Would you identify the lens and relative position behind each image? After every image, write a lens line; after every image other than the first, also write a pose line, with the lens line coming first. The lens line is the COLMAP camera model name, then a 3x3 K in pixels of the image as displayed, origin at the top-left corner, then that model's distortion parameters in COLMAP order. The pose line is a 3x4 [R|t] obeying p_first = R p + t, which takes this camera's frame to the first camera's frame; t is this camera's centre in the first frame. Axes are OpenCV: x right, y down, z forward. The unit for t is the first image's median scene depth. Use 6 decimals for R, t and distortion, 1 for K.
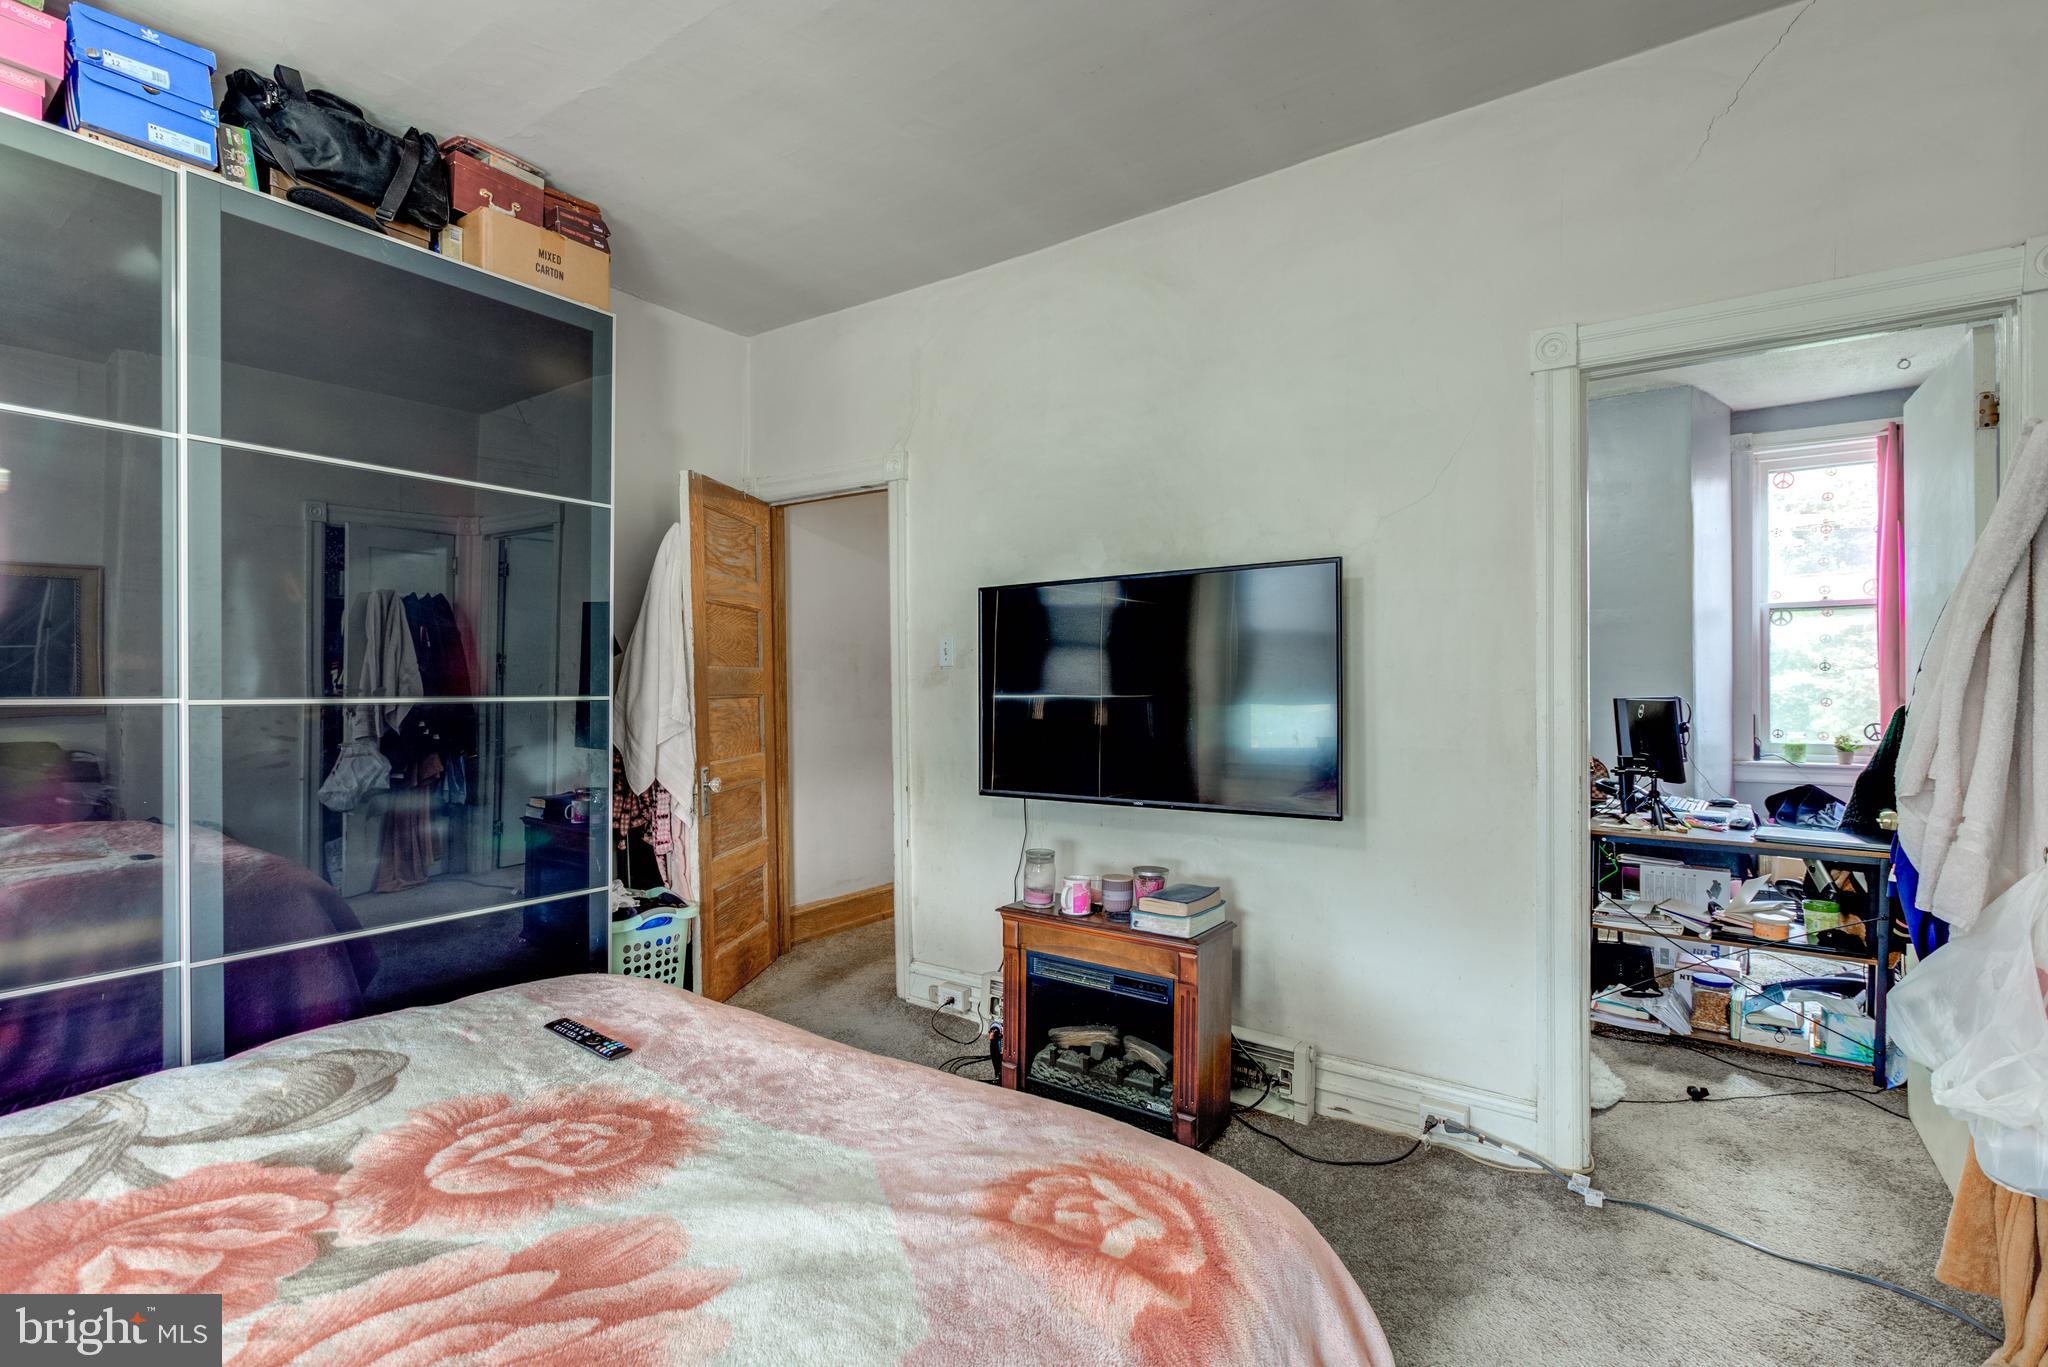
lens RADIAL K [[932.8, 0, 1022.7], [0, 932.8, 690.2], [0, 0, 1]] dist [0.000897, -0.000122]
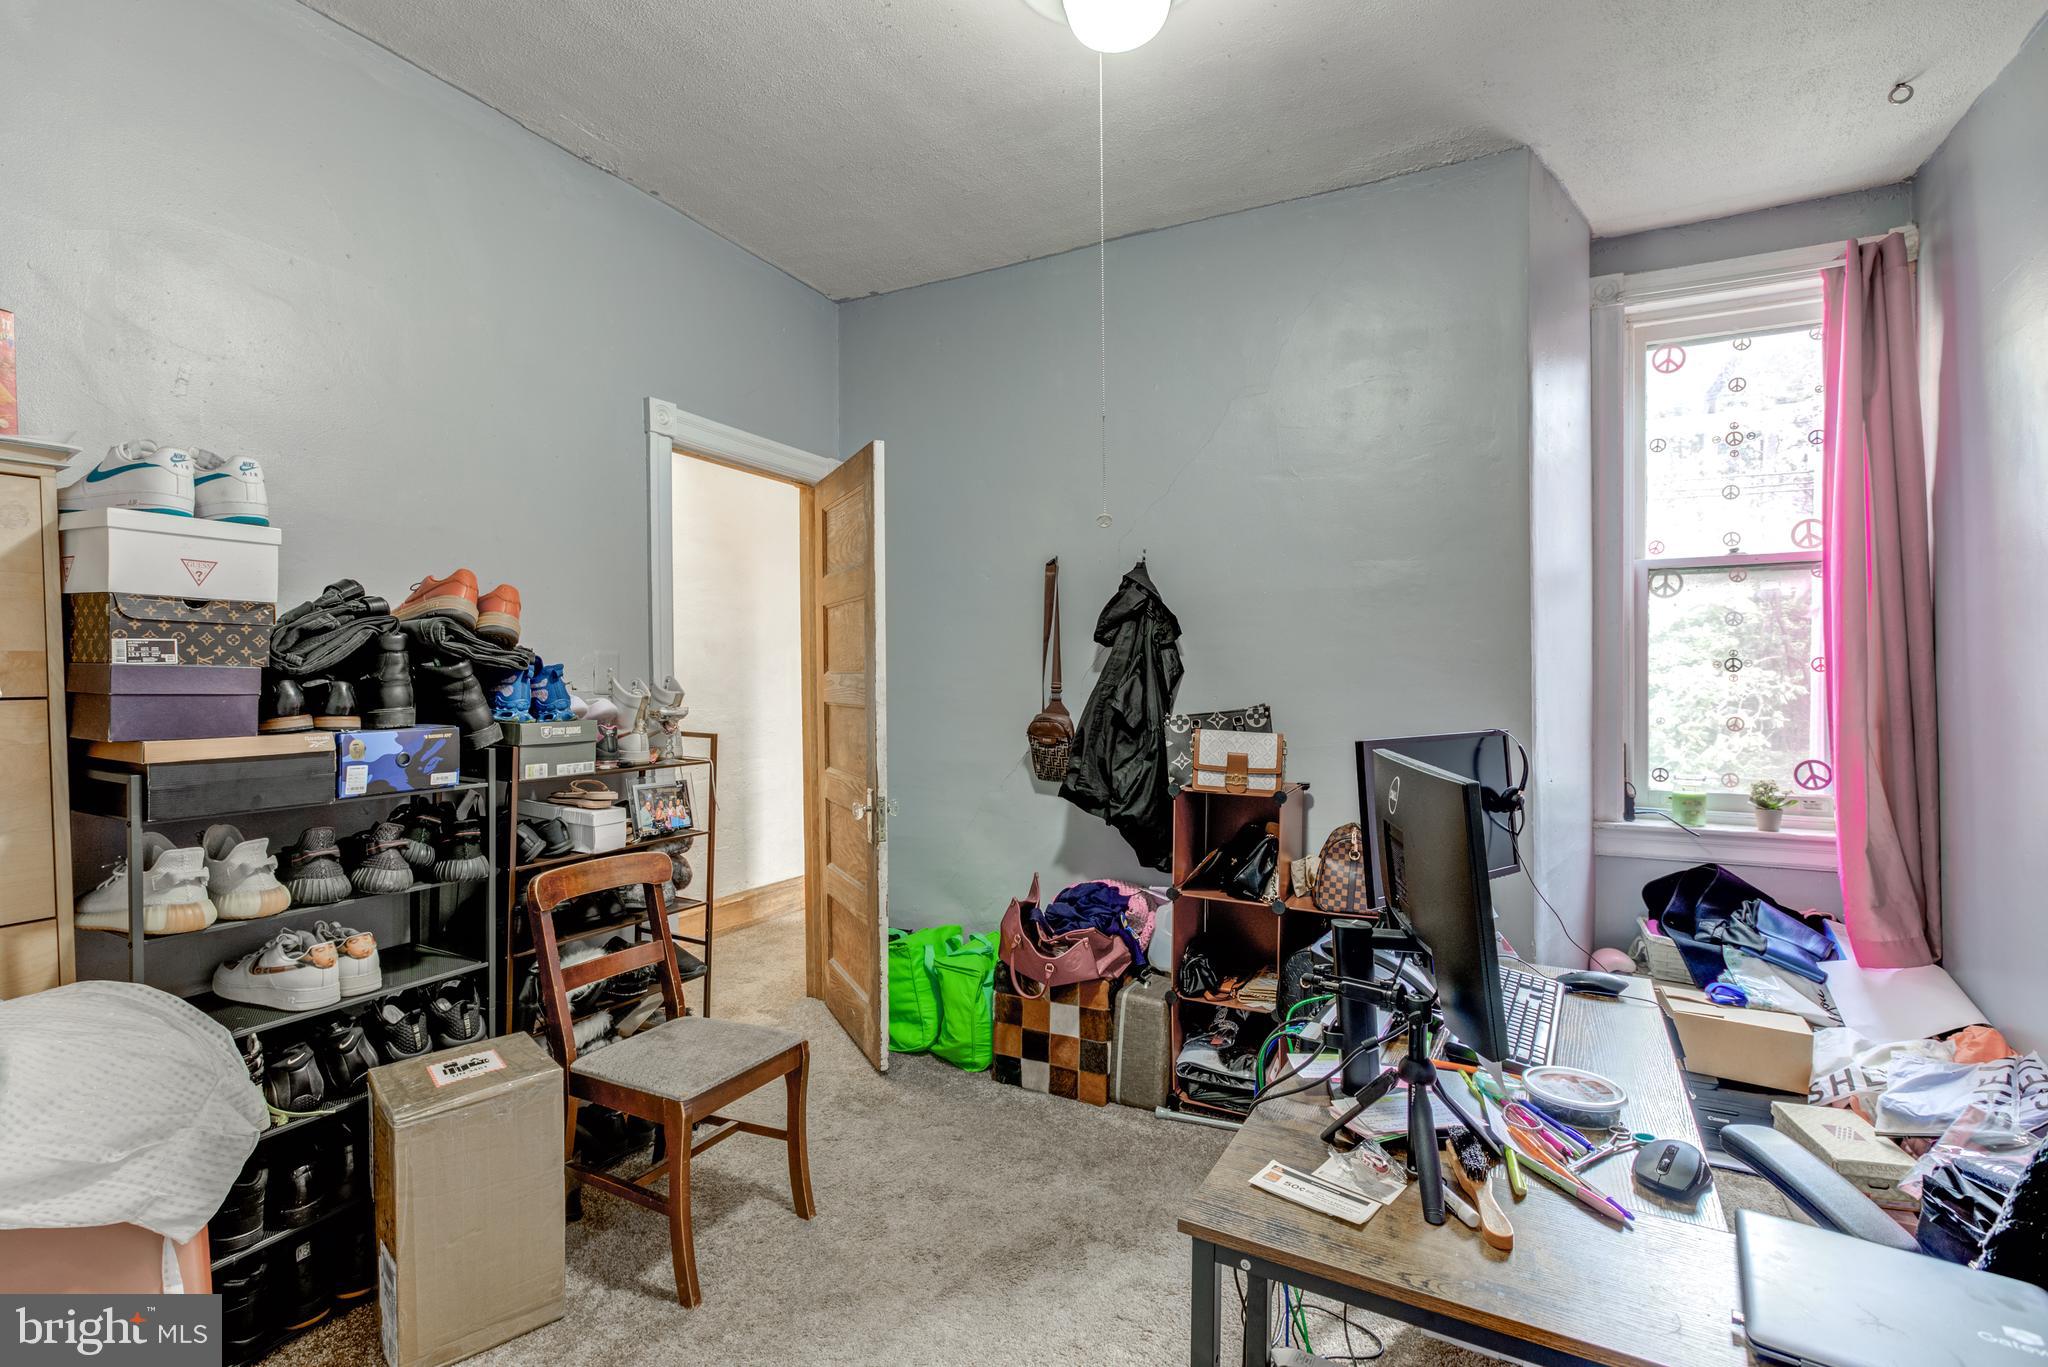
lens RADIAL K [[932.8, 0, 1036.4], [0, 932.8, 690.4], [0, 0, 1]] dist [0.000897, -0.000122]
pose [[0.990628, -0.000124, 0.136585, 0.327568], [-0.000618, 0.999985, 0.005388, -0.011331], [-0.136583, -0.005422, 0.990614, 0.458957]]
